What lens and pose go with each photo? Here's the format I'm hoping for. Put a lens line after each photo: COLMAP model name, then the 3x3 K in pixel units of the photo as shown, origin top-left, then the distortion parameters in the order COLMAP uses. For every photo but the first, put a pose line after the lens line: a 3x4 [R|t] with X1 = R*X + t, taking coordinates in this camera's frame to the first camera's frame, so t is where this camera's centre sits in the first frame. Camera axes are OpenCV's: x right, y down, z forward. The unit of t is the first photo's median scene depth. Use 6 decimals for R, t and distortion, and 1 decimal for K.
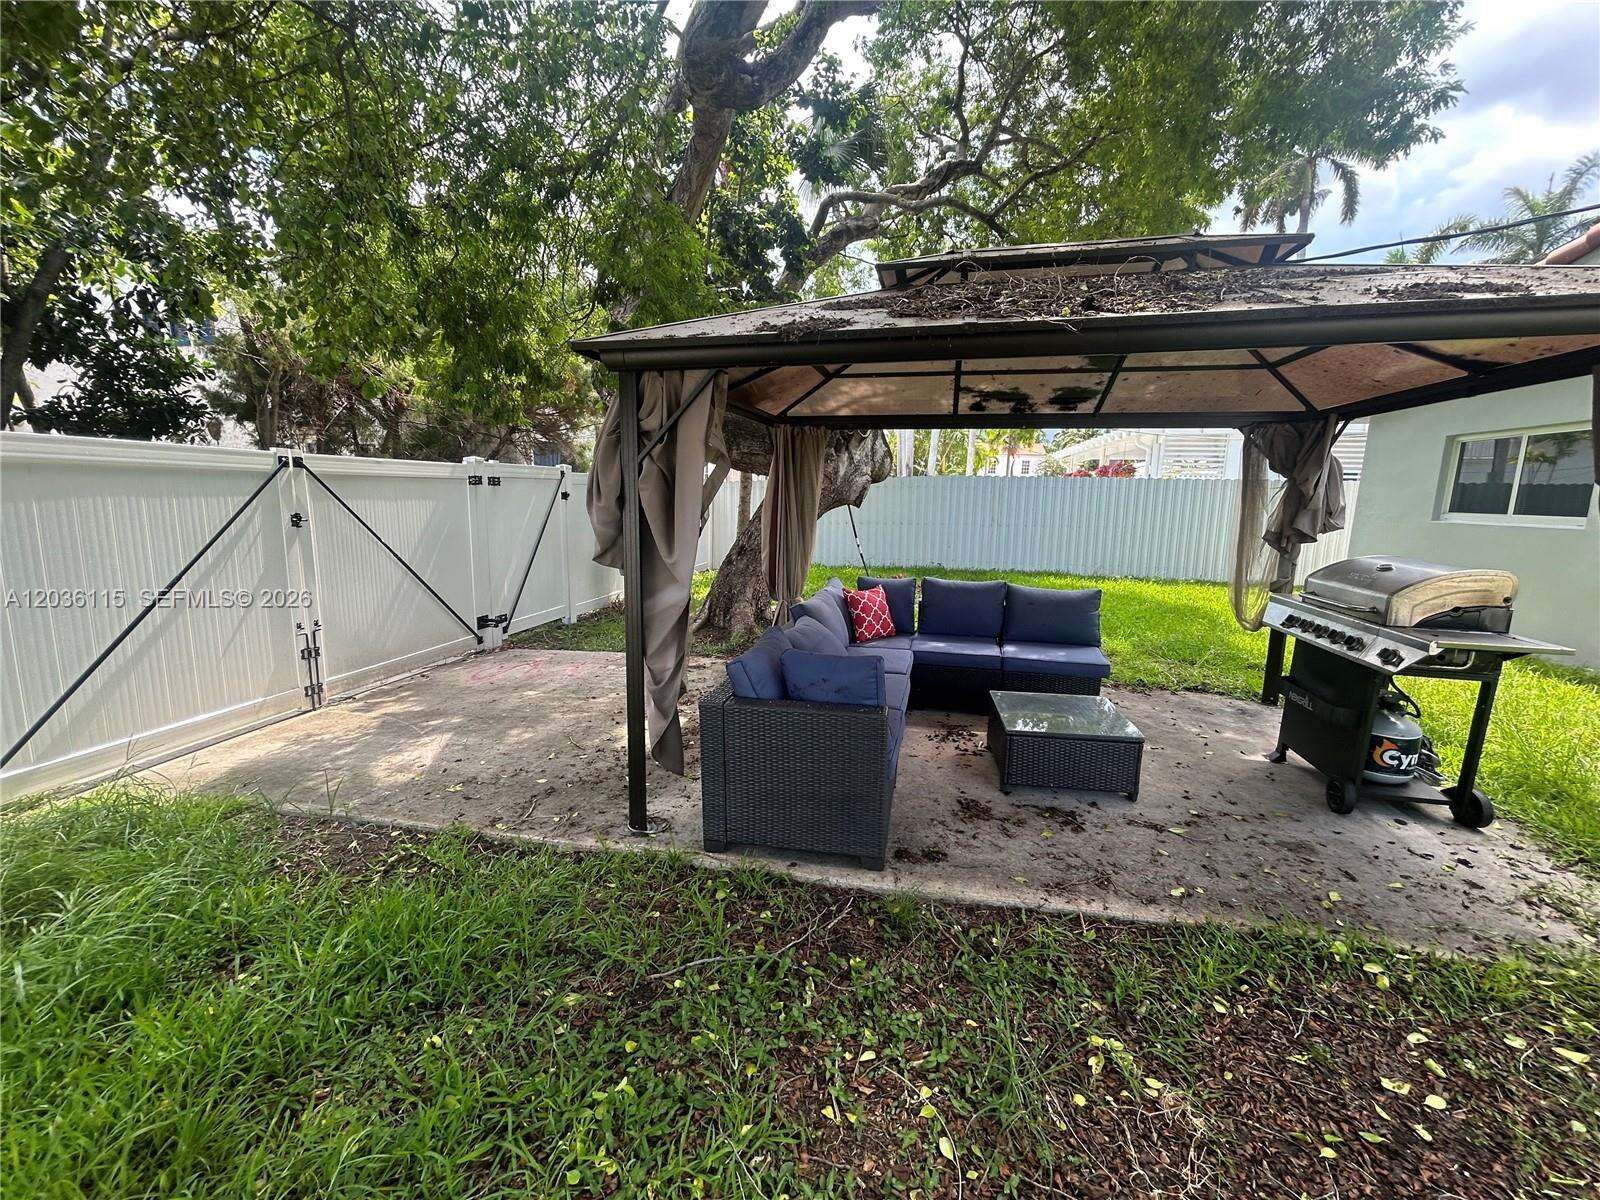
lens RADIAL K [[644.2, 0, 798.0], [0, 644.2, 599.4], [0, 0, 1]] dist [-0.000540, 0.000916]
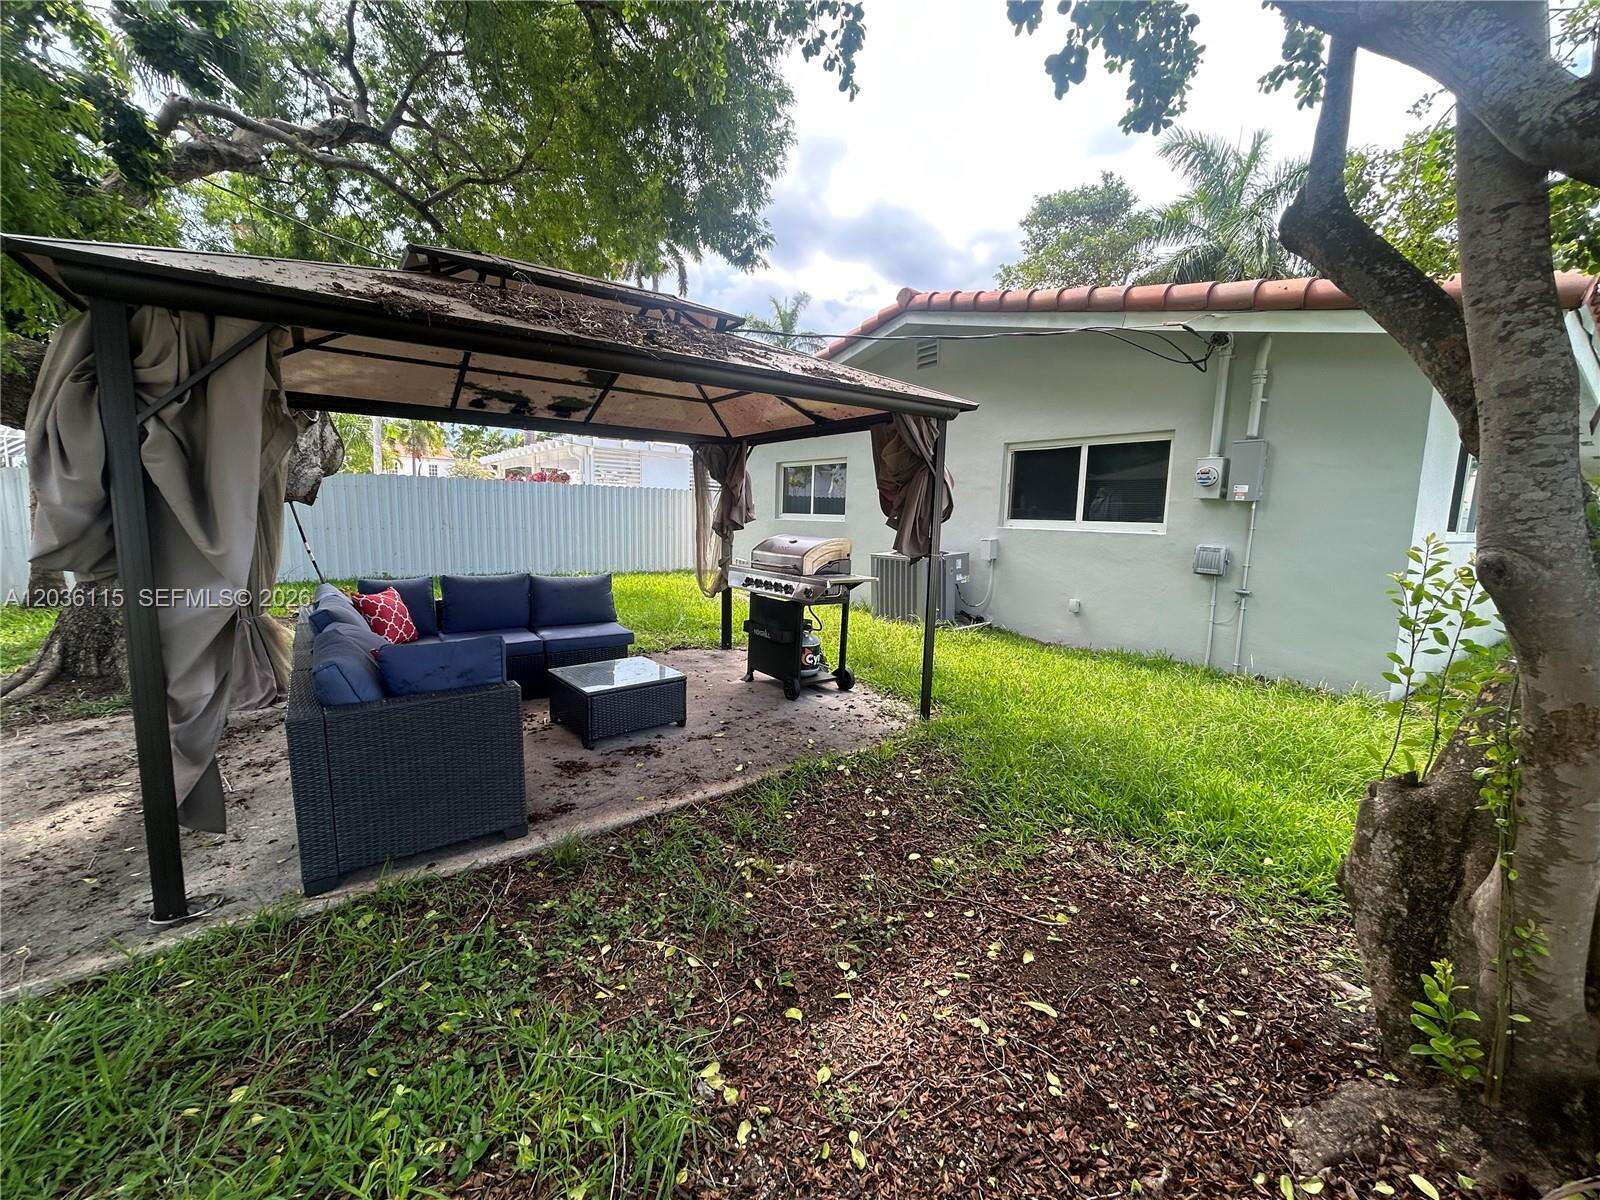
lens RADIAL K [[644.2, 0, 795.7], [0, 644.2, 599.4], [0, 0, 1]] dist [-0.000540, 0.000916]
pose [[0.661143, -0.097636, 0.743879, -0.270946], [0.106432, 0.993674, 0.035828, 0.037145], [-0.742672, 0.055485, 0.667353, -0.047223]]
